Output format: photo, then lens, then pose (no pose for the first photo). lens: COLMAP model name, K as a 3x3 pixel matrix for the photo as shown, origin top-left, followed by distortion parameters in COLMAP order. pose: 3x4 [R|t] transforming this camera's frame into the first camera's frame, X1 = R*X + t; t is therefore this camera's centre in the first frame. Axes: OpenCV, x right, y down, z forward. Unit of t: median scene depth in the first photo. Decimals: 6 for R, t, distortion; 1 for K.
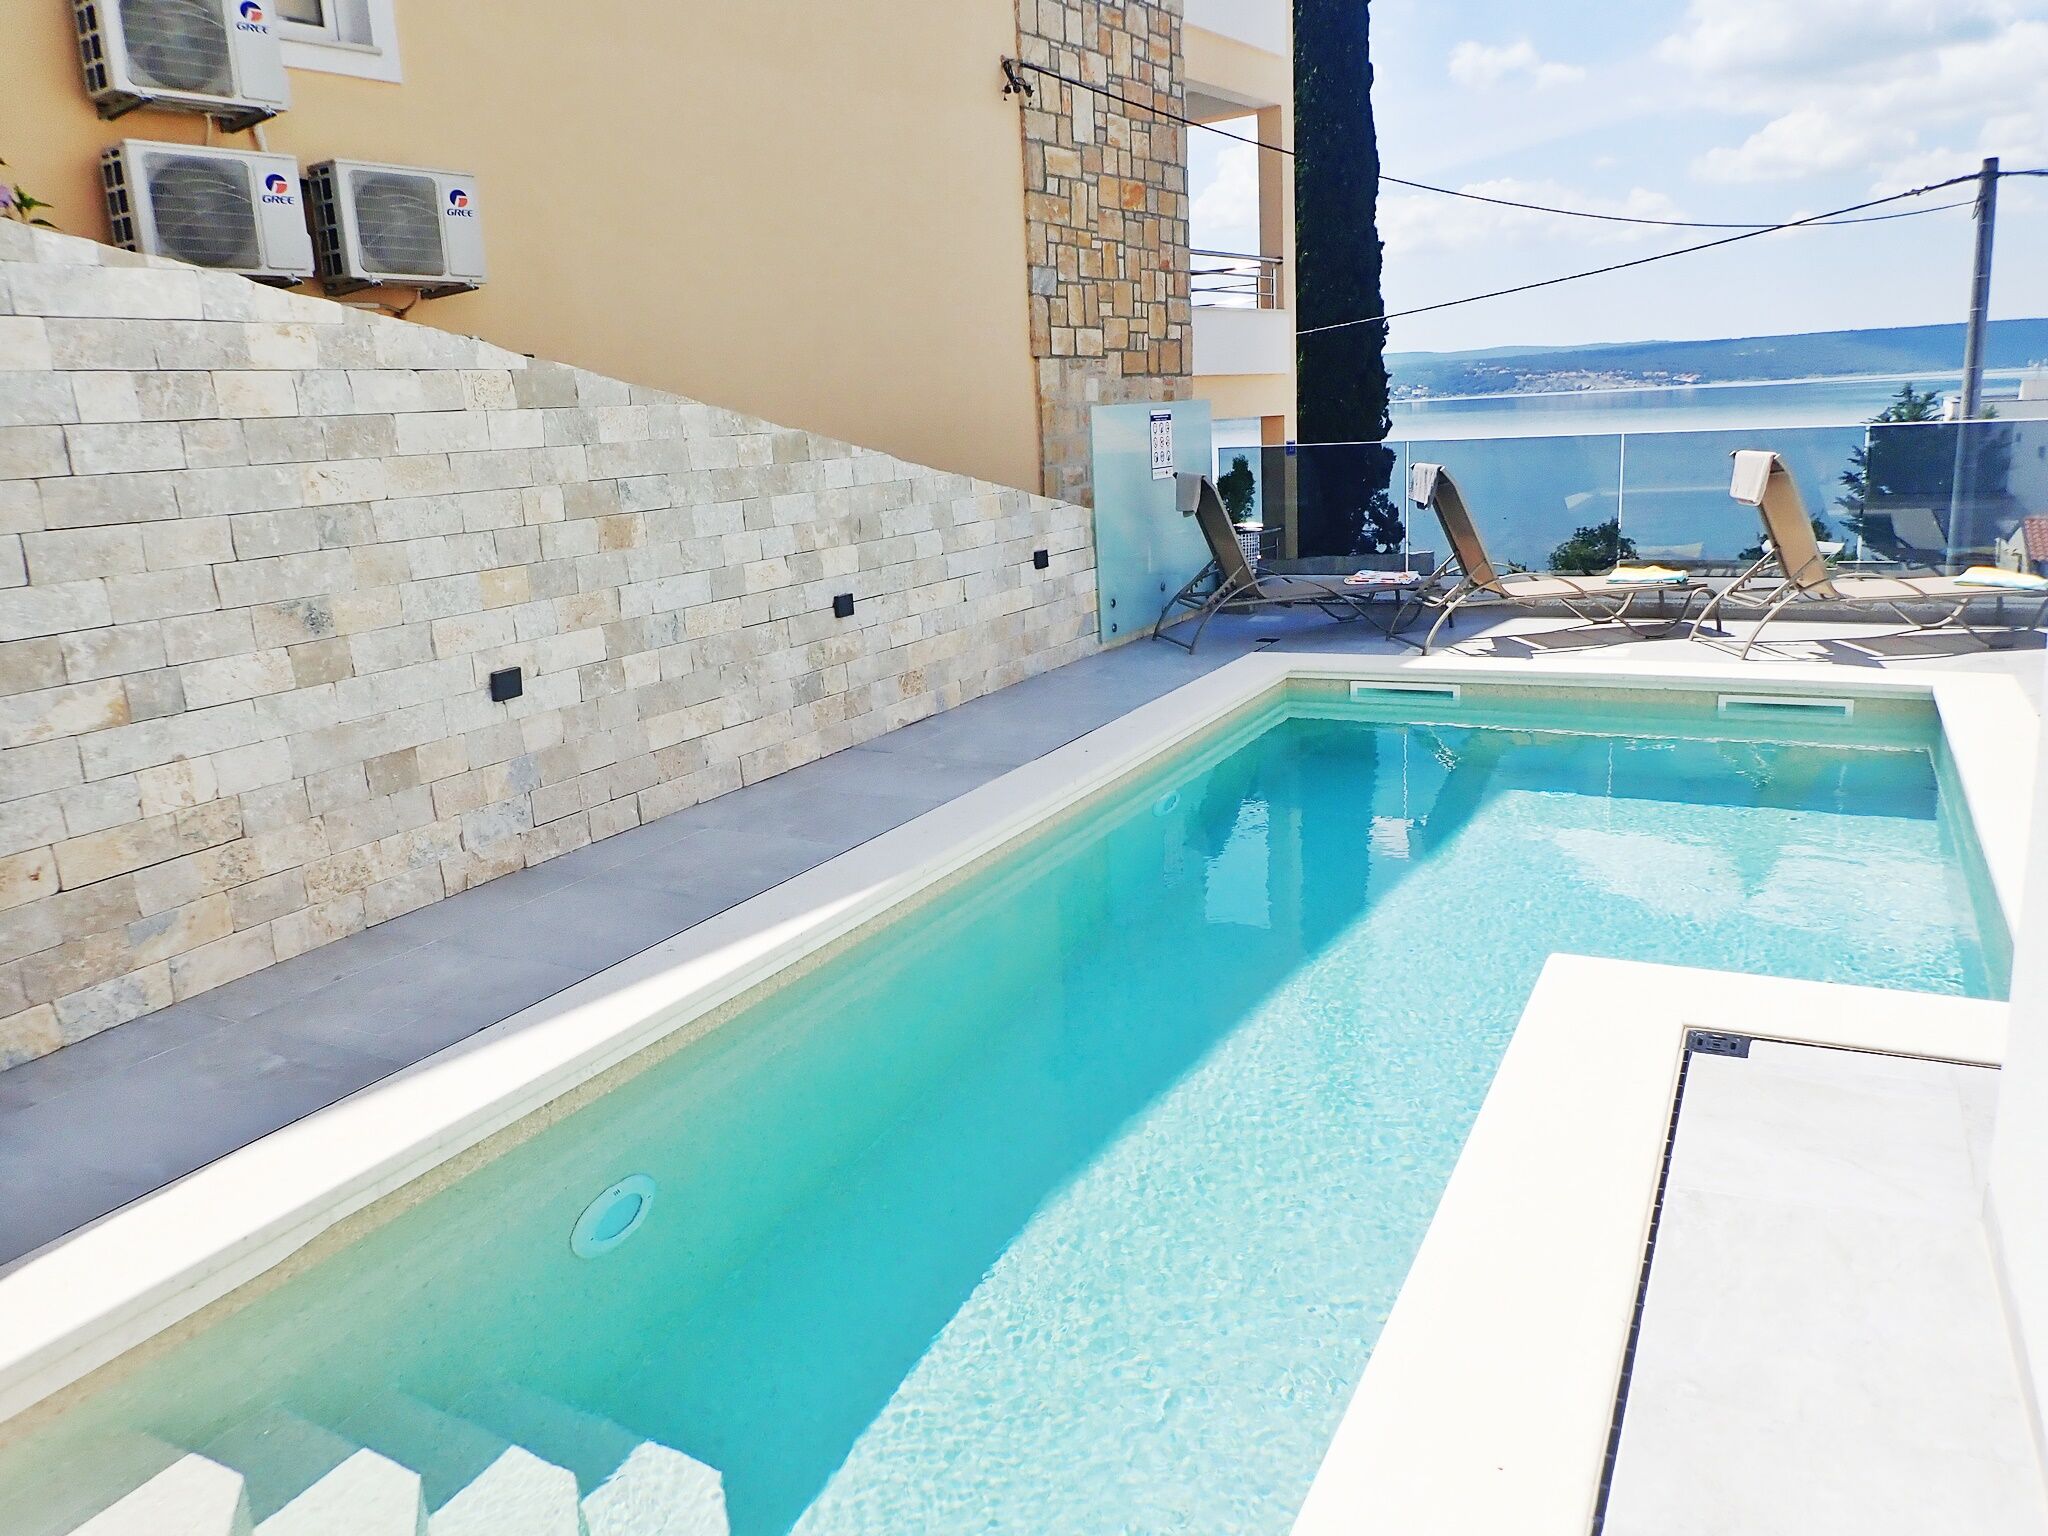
lens RADIAL K [[1494.8, 0, 1024.0], [0, 1494.8, 768.0], [0, 0, 1]] dist [-0.007335, -0.013120]
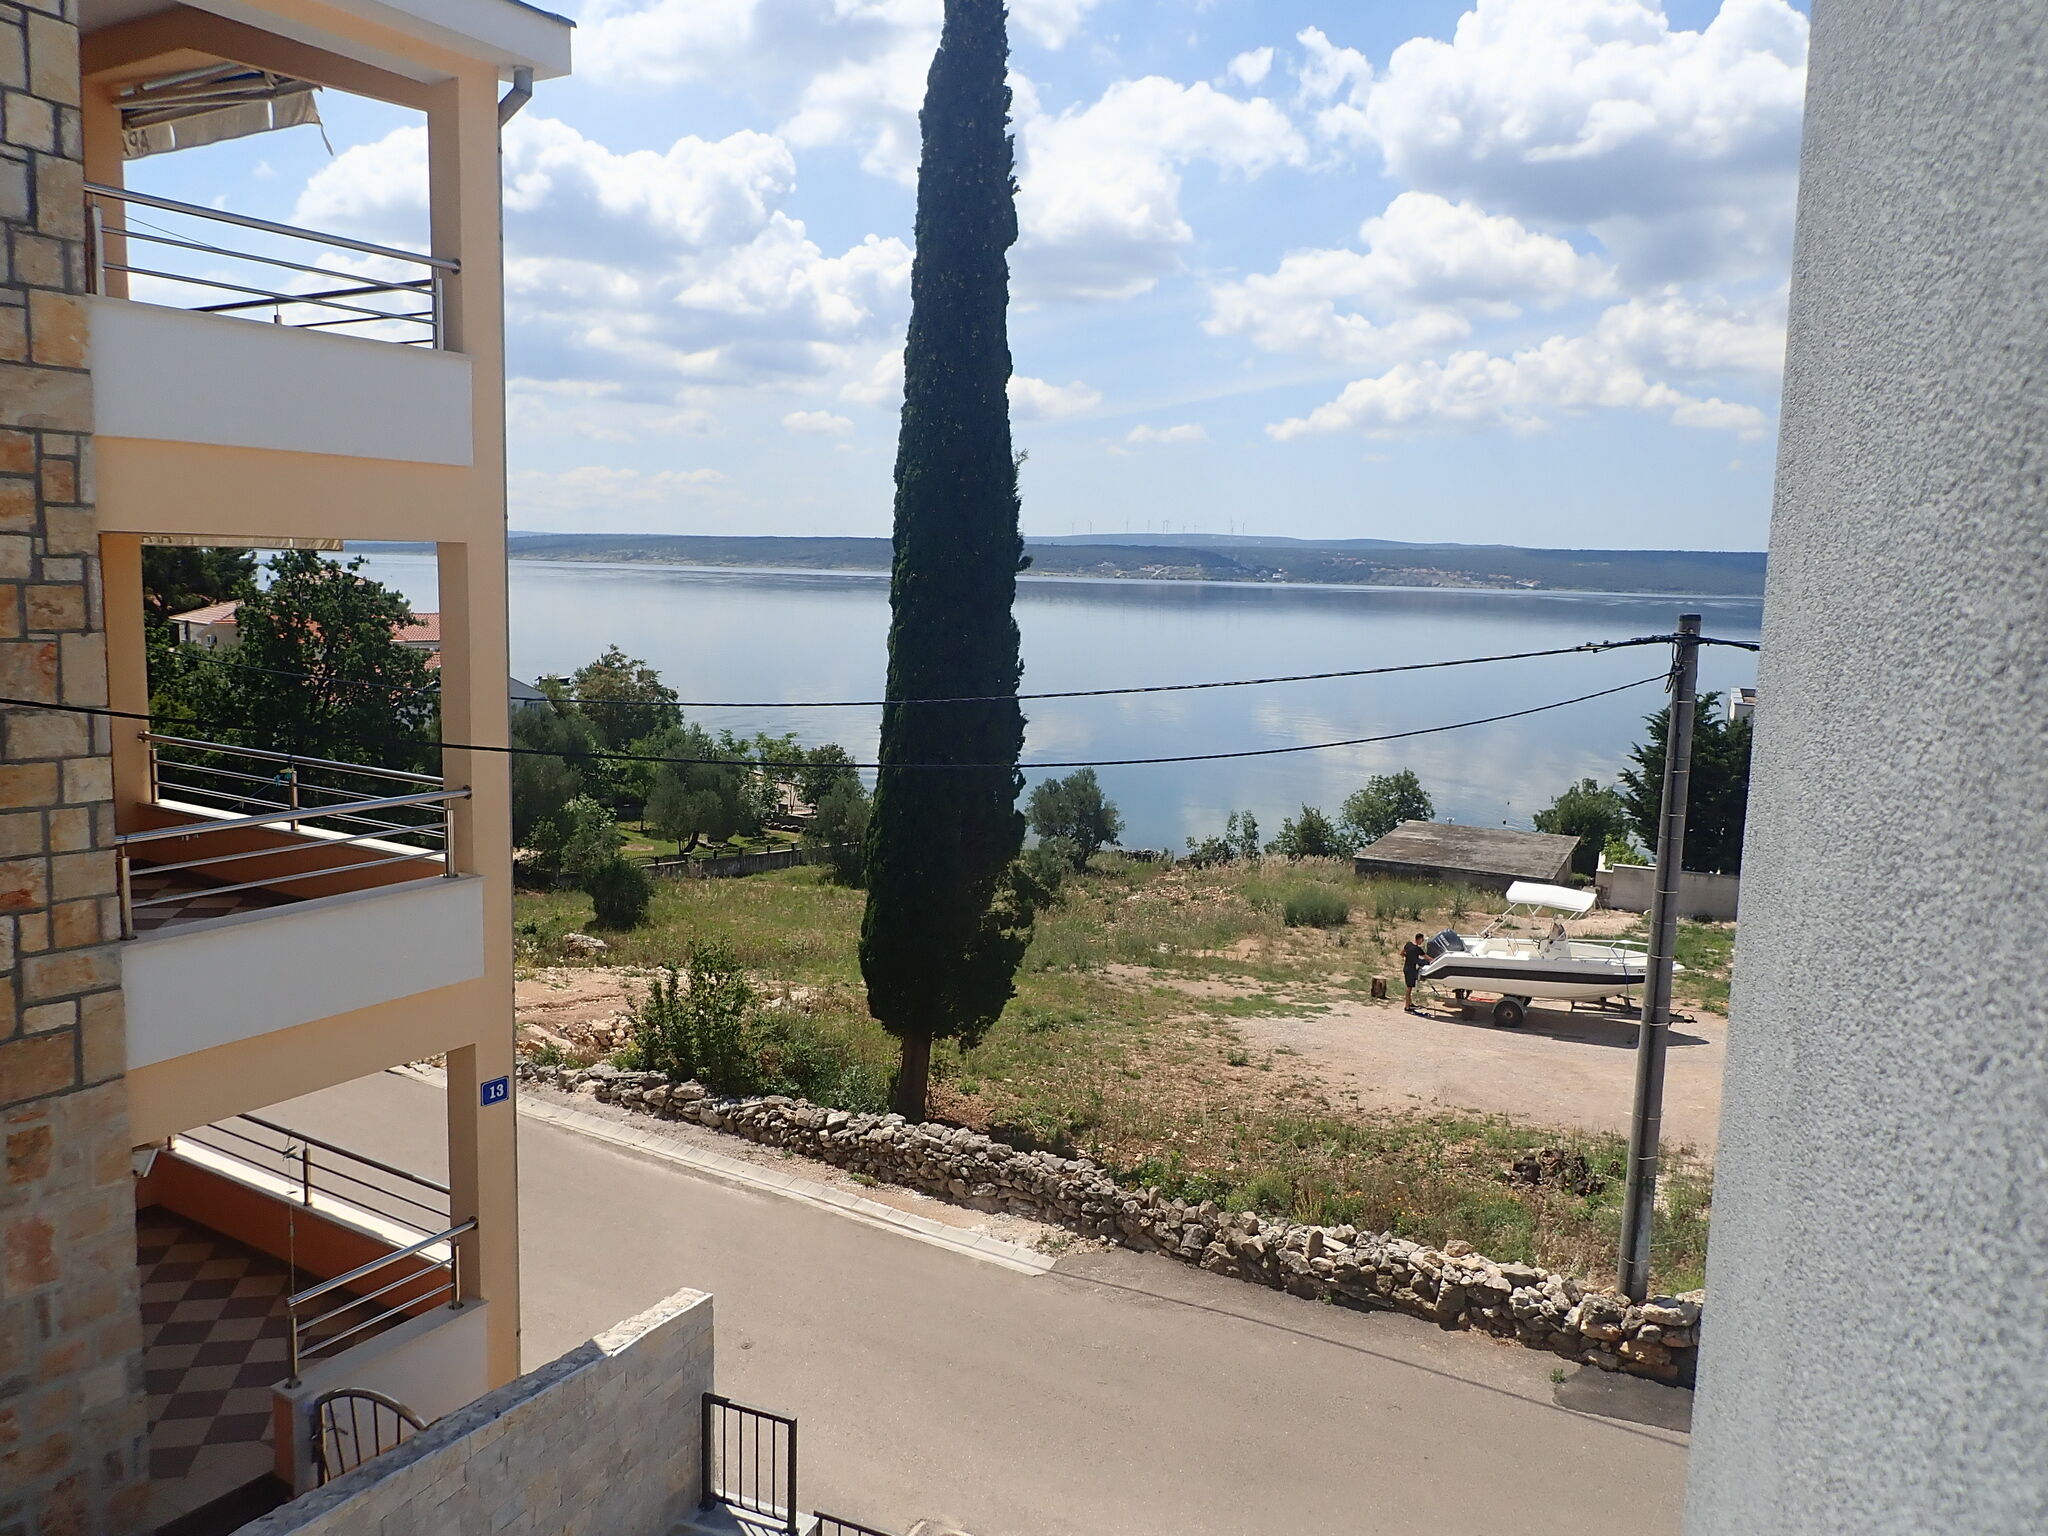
lens RADIAL K [[1494.8, 0, 1024.0], [0, 1494.8, 768.0], [0, 0, 1]] dist [-0.007335, -0.013120]
pose [[0.993222, 0.069814, 0.092933, 0.620155], [-0.060103, 0.992815, -0.103472, -0.562799], [-0.099489, 0.097185, 0.990281, 0.741632]]
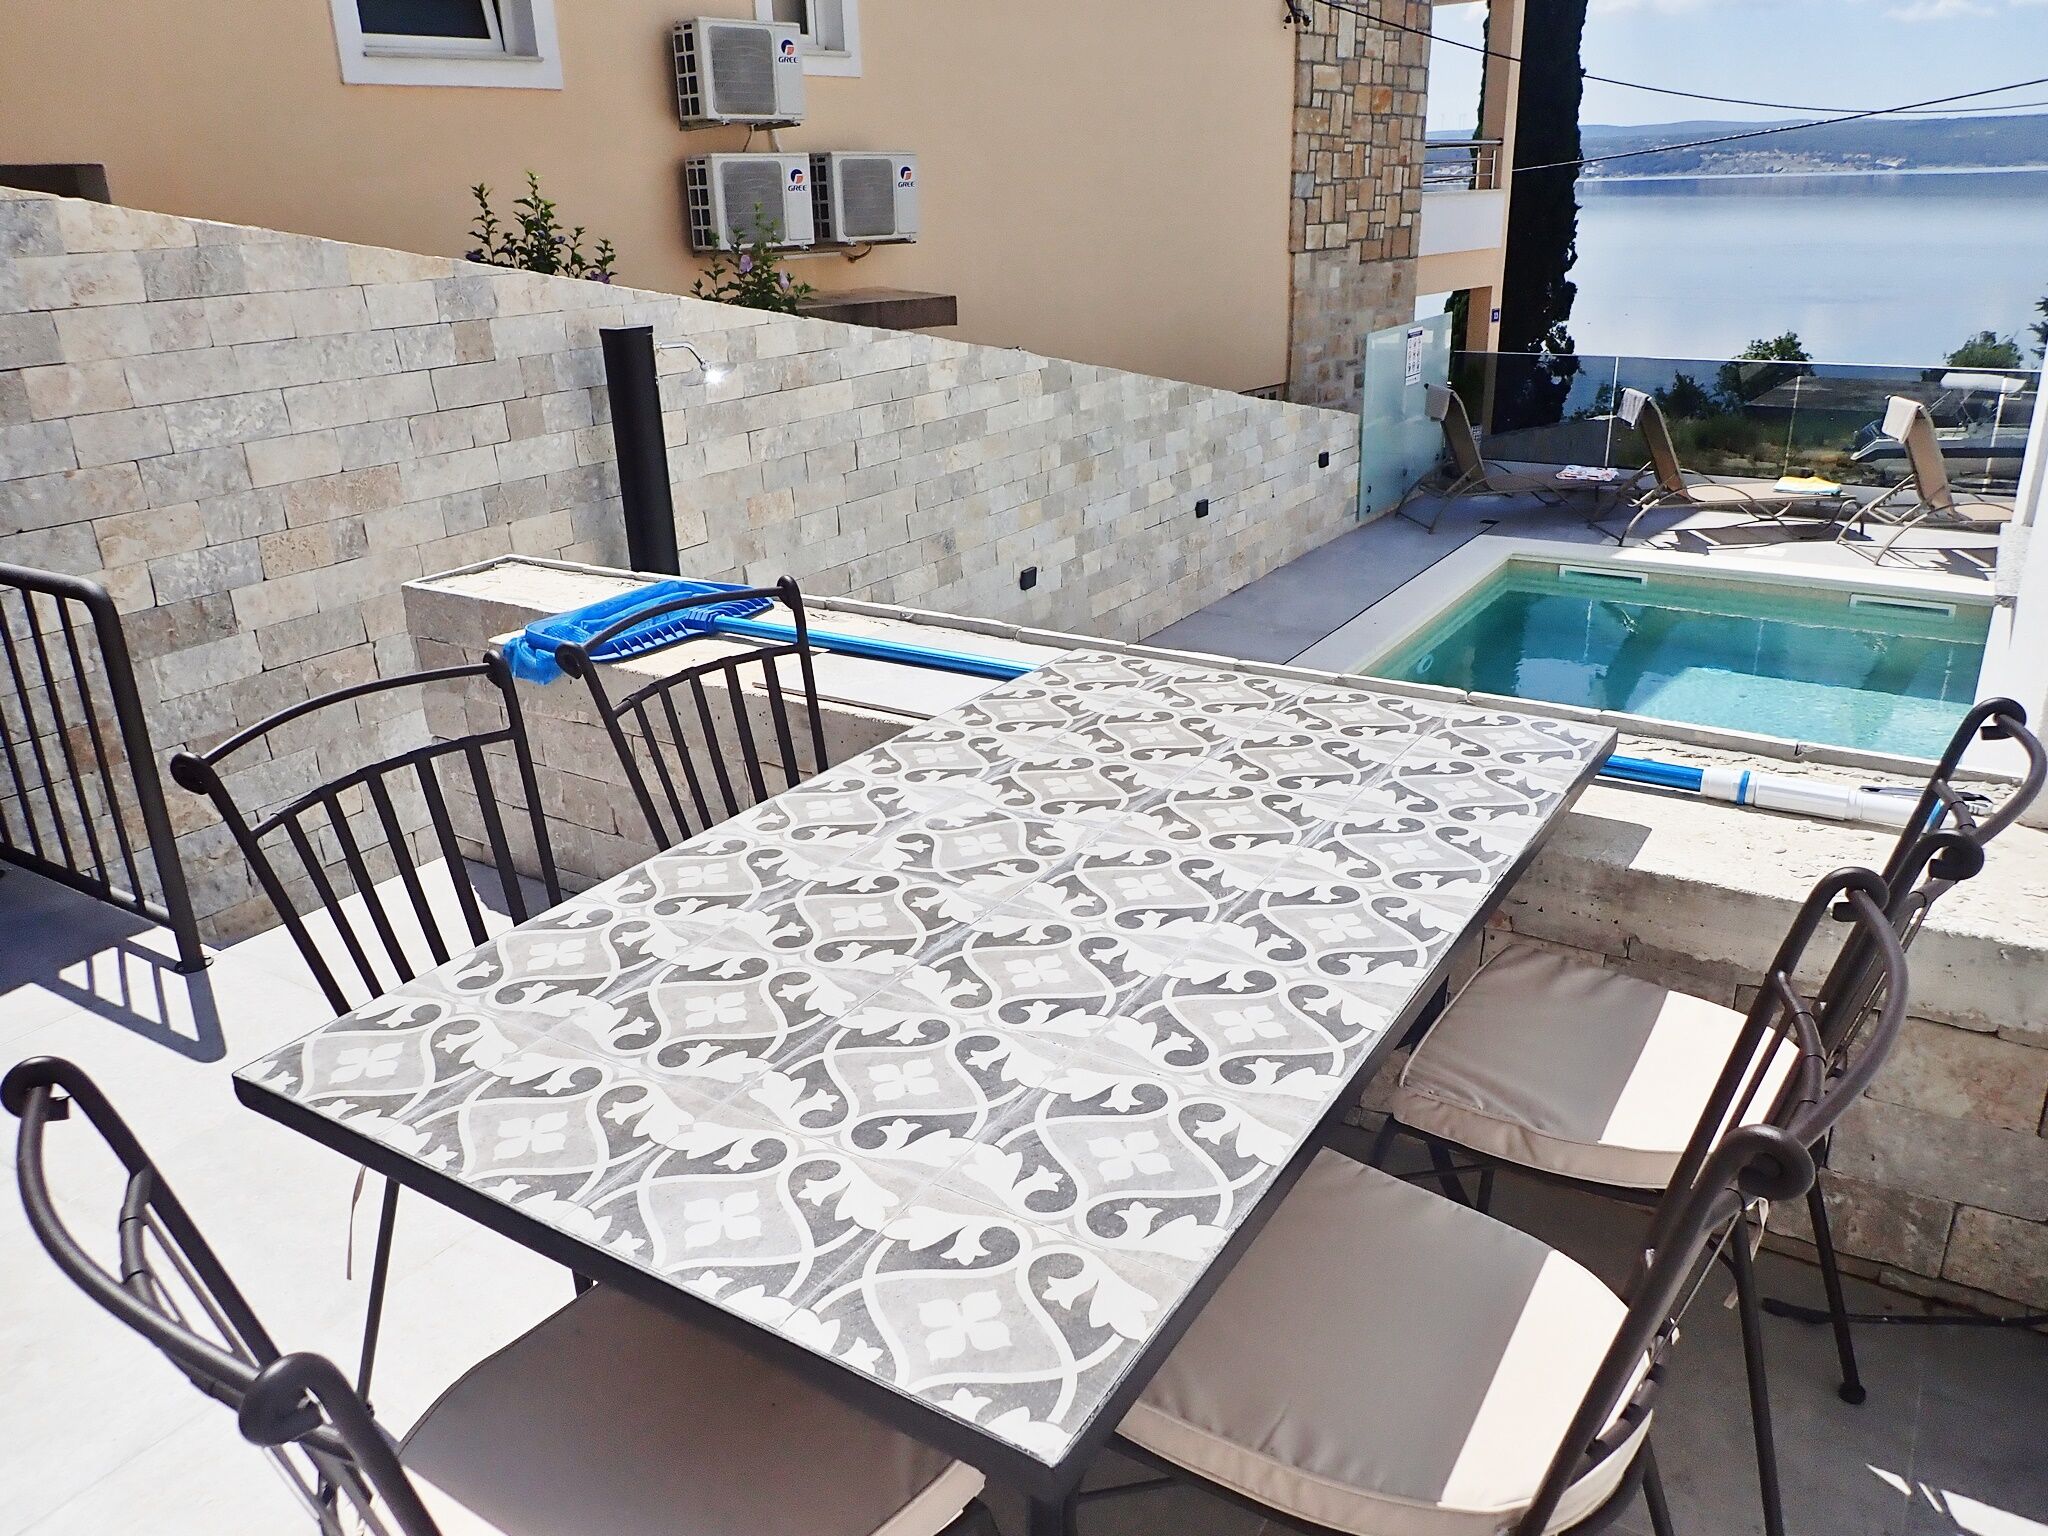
lens RADIAL K [[1494.8, 0, 1024.0], [0, 1494.8, 768.0], [0, 0, 1]] dist [-0.007335, -0.013120]
pose [[0.995818, 0.051595, -0.075394, -0.133013], [-0.040493, 0.989037, 0.142007, -0.048140], [0.081895, -0.138360, 0.986990, -0.325324]]
